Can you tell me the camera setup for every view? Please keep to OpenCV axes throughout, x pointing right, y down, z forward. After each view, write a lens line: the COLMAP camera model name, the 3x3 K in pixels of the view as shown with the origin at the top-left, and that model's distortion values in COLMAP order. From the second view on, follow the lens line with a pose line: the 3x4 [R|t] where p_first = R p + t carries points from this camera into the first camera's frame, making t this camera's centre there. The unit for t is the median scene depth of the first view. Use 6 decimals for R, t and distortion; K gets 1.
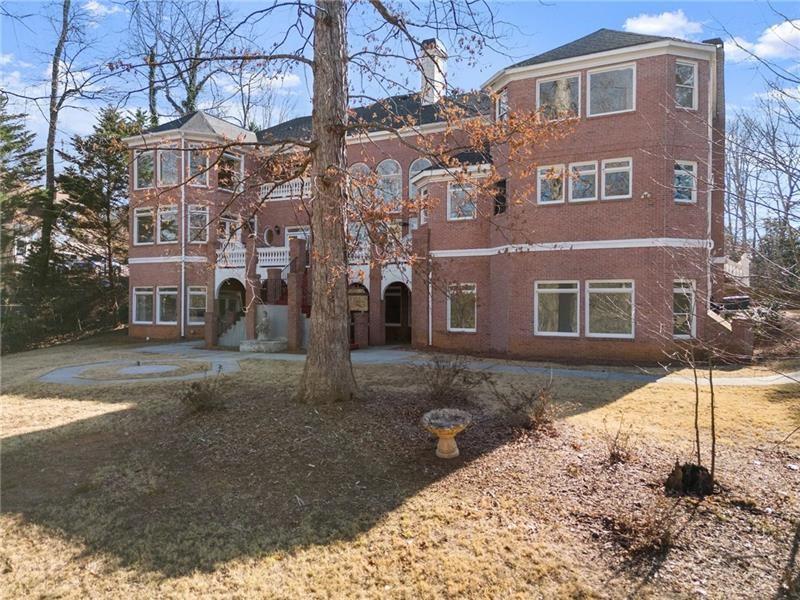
lens RADIAL K [[590.0, 0, 400.0], [0, 590.0, 300.0], [0, 0, 1]] dist [0.087396, -0.100884]
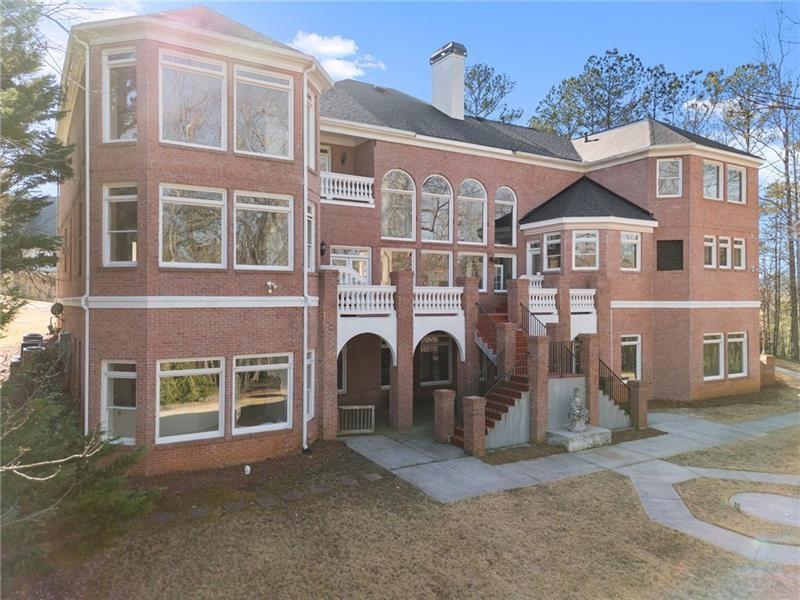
lens RADIAL K [[590.0, 0, 400.0], [0, 590.0, 300.0], [0, 0, 1]] dist [0.087396, -0.100884]
pose [[0.510778, 0.005741, 0.859693, -0.940632], [0.006044, 0.999929, -0.010268, -0.078182], [-0.859691, 0.010441, 0.510708, 0.805412]]
